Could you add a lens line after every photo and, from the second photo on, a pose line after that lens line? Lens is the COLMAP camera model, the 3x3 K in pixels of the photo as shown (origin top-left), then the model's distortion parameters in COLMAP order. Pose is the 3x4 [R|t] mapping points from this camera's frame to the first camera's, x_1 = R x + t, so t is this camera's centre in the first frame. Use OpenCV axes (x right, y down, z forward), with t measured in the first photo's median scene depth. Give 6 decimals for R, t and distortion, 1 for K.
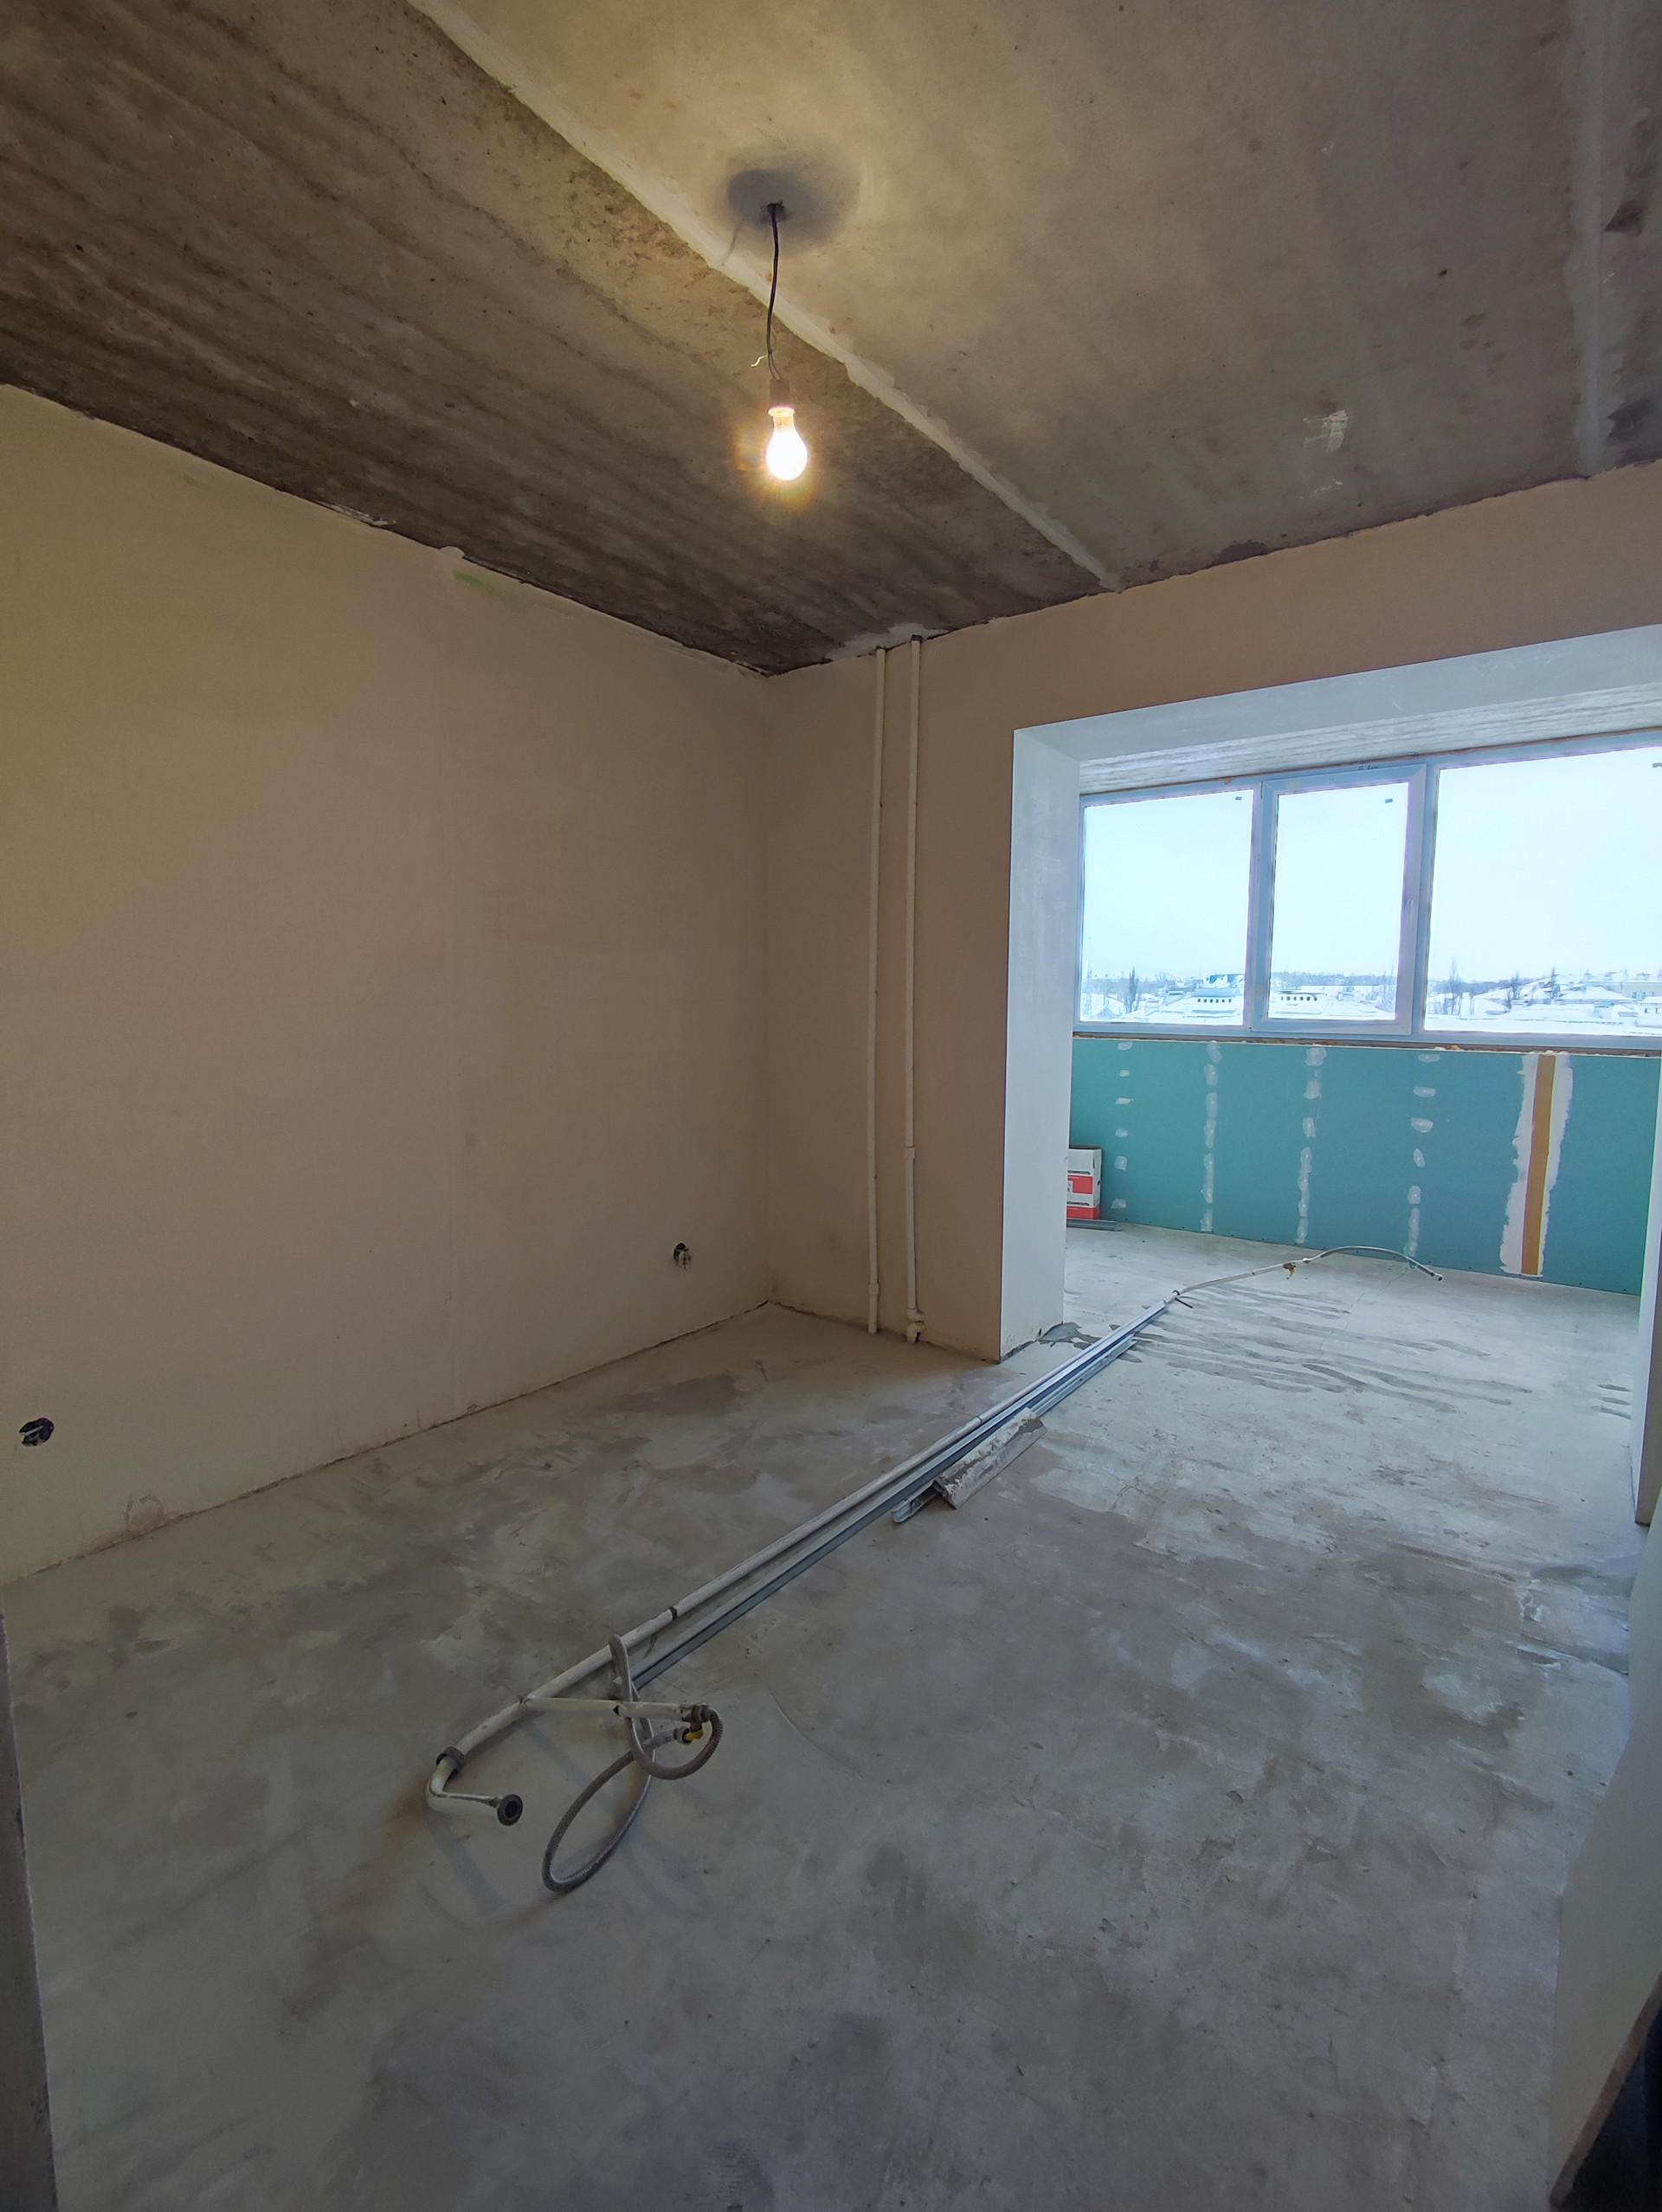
lens RADIAL K [[1004.9, 0, 824.7], [0, 1004.9, 1090.7], [0, 0, 1]] dist [-0.005329, -0.002379]
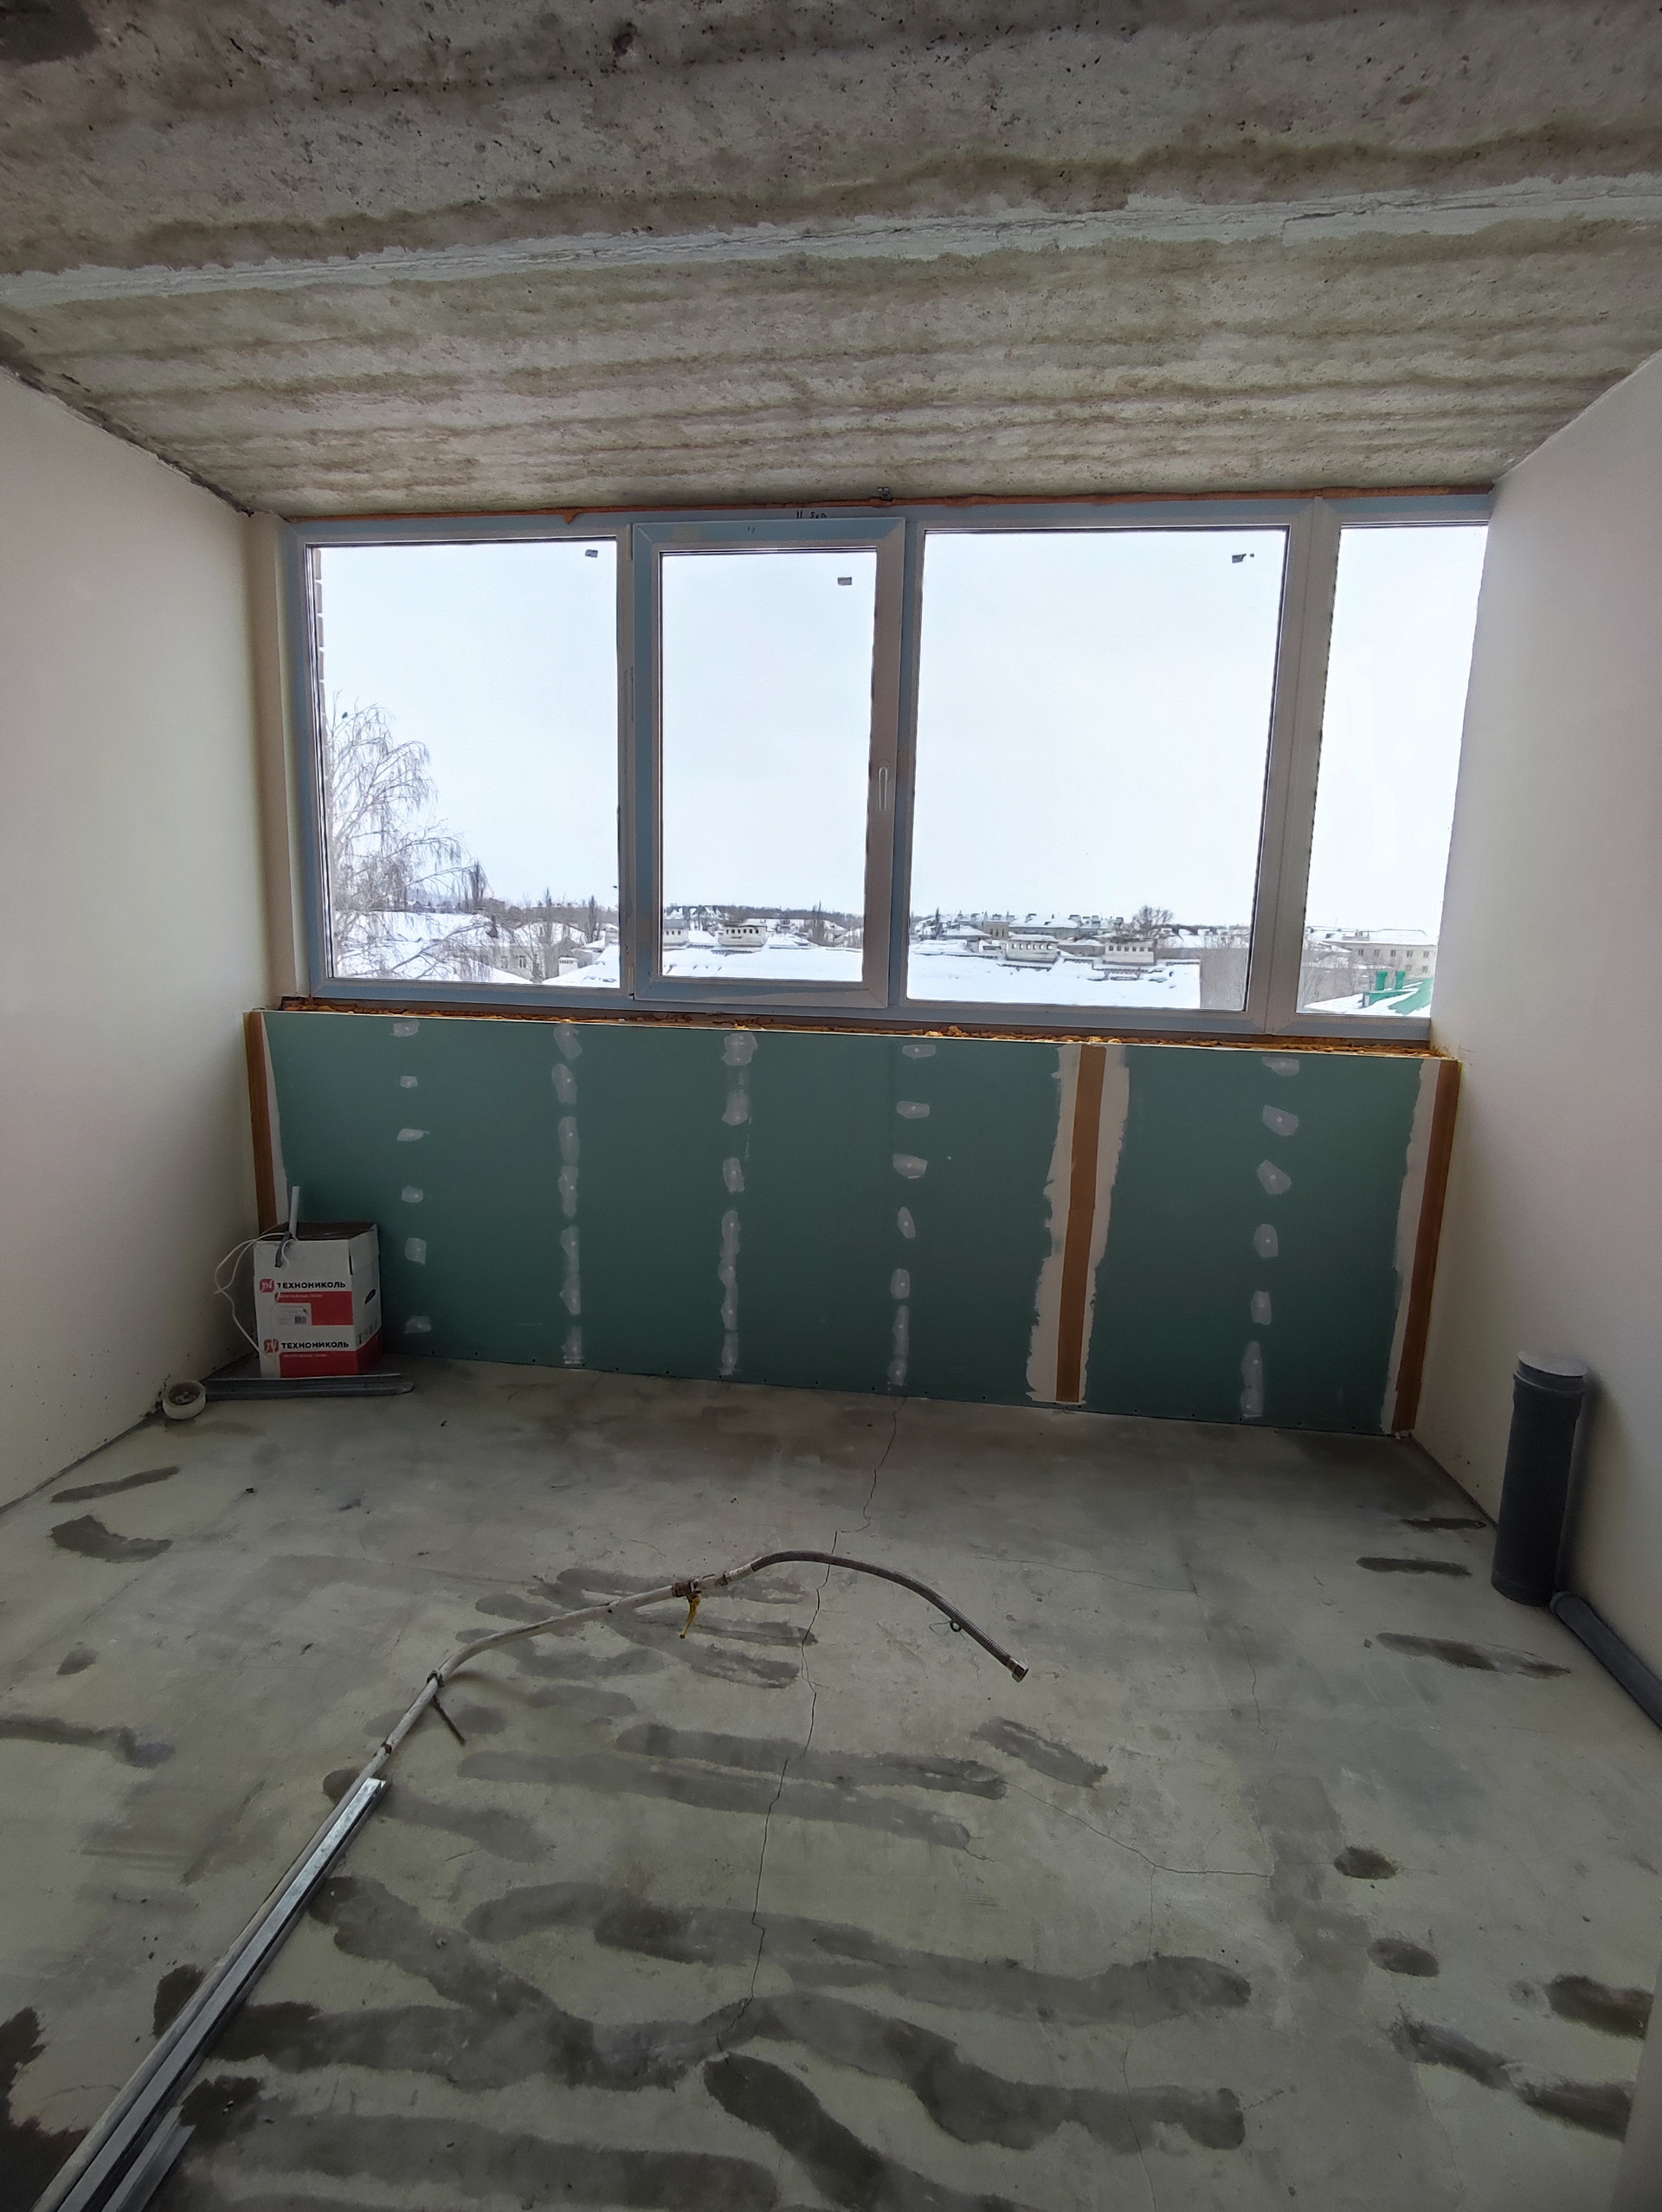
lens RADIAL K [[1004.9, 0, 824.7], [0, 1004.9, 1090.7], [0, 0, 1]] dist [-0.005329, -0.002379]
pose [[0.868684, -0.060931, 0.491604, 0.369358], [0.026391, 0.996690, 0.076897, -0.074984], [-0.494662, -0.053825, 0.867417, 0.715669]]
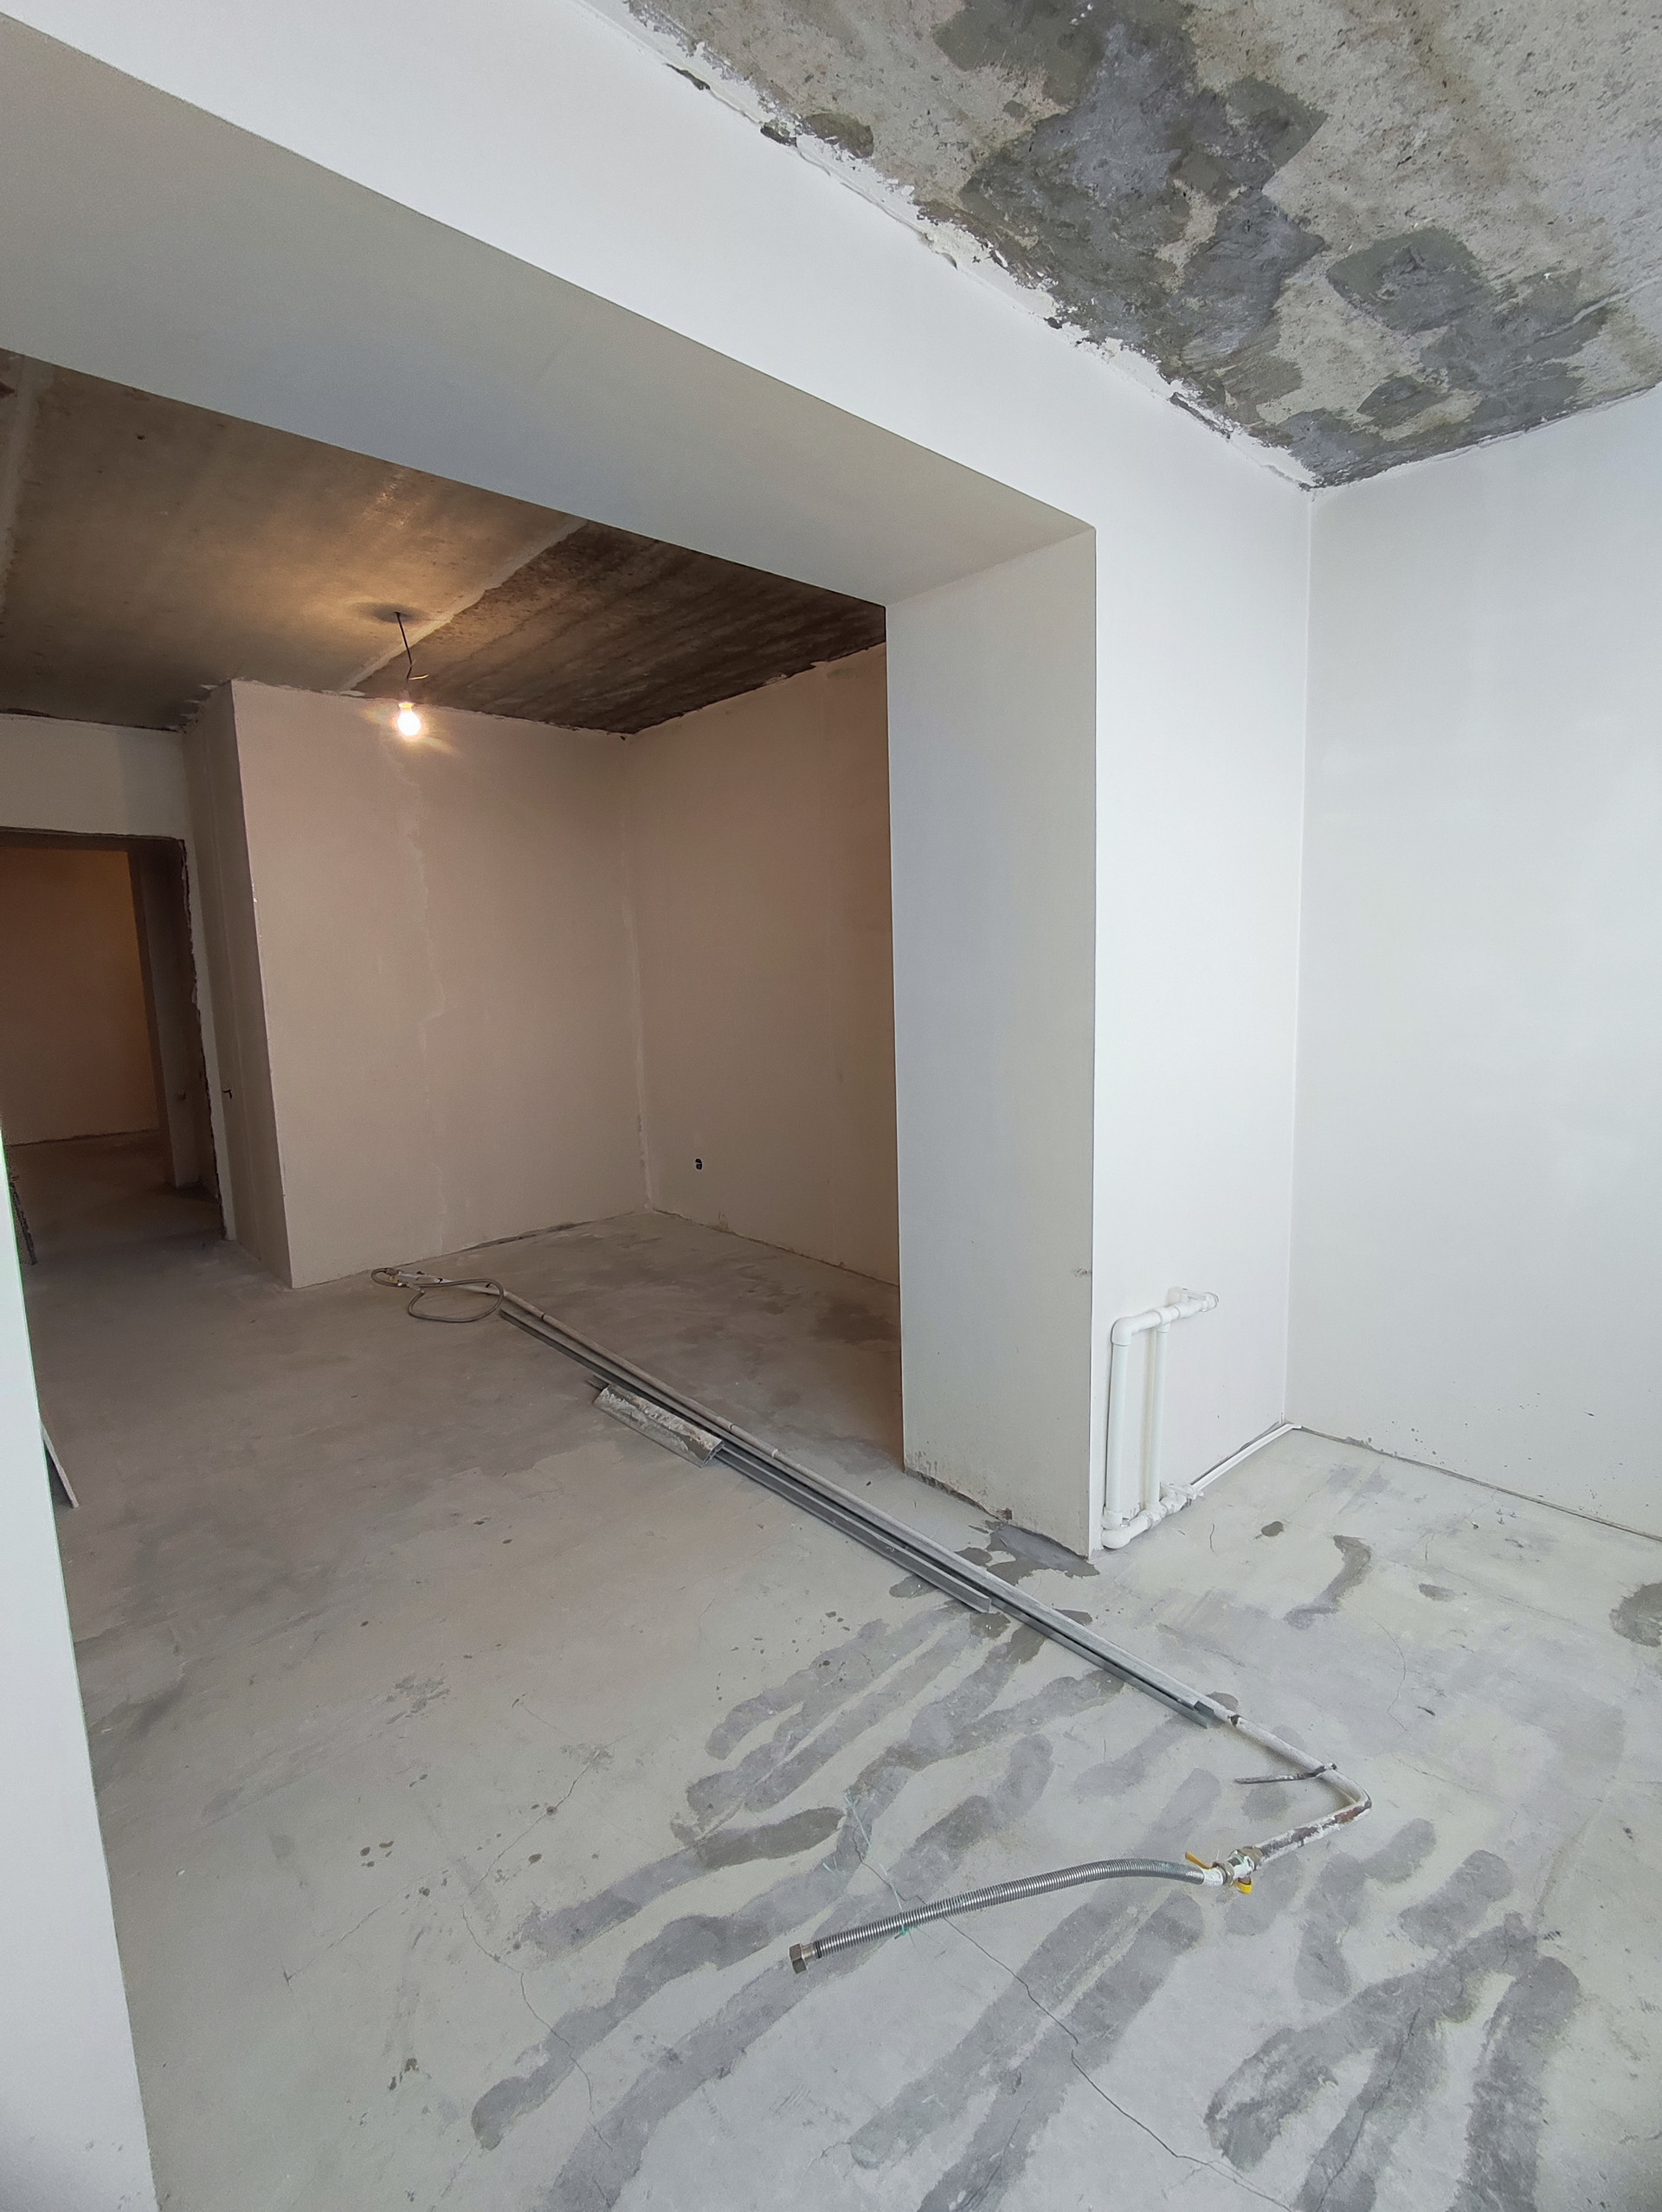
lens RADIAL K [[1004.9, 0, 824.7], [0, 1004.9, 1090.7], [0, 0, 1]] dist [-0.005329, -0.002379]
pose [[-0.188248, 0.128507, -0.973678, 0.878254], [-0.065376, 0.987564, 0.142979, -0.112245], [0.979943, 0.090571, -0.177506, 1.049295]]
